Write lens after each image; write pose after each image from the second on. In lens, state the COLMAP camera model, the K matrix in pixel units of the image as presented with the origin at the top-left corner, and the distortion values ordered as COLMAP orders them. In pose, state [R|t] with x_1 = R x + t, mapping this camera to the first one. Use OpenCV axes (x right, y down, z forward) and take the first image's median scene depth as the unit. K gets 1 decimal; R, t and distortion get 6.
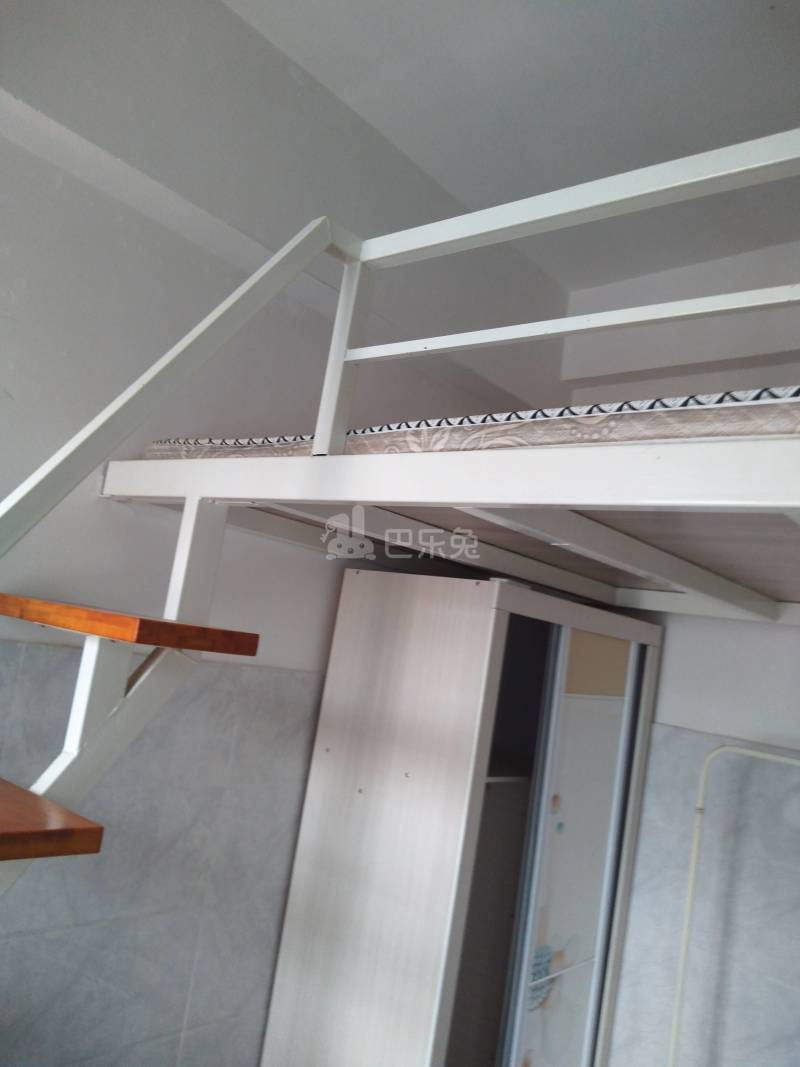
lens RADIAL K [[846.8, 0, 400.0], [0, 846.8, 533.5], [0, 0, 1]] dist [0.006039, -0.053742]
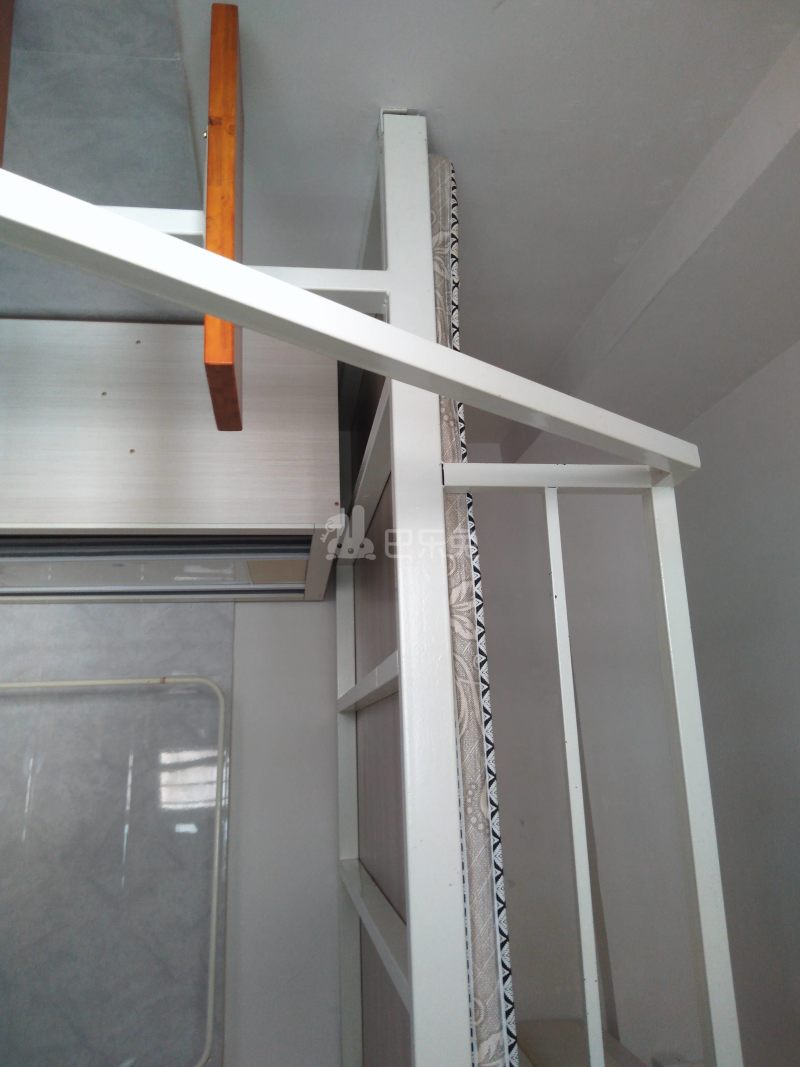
lens RADIAL K [[846.8, 0, 400.0], [0, 846.8, 533.5], [0, 0, 1]] dist [0.006039, -0.053742]
pose [[0.096482, 0.889808, 0.446018, -0.432609], [-0.995335, 0.086192, 0.043355, -0.075525], [0.000134, -0.448121, 0.893973, 0.126564]]
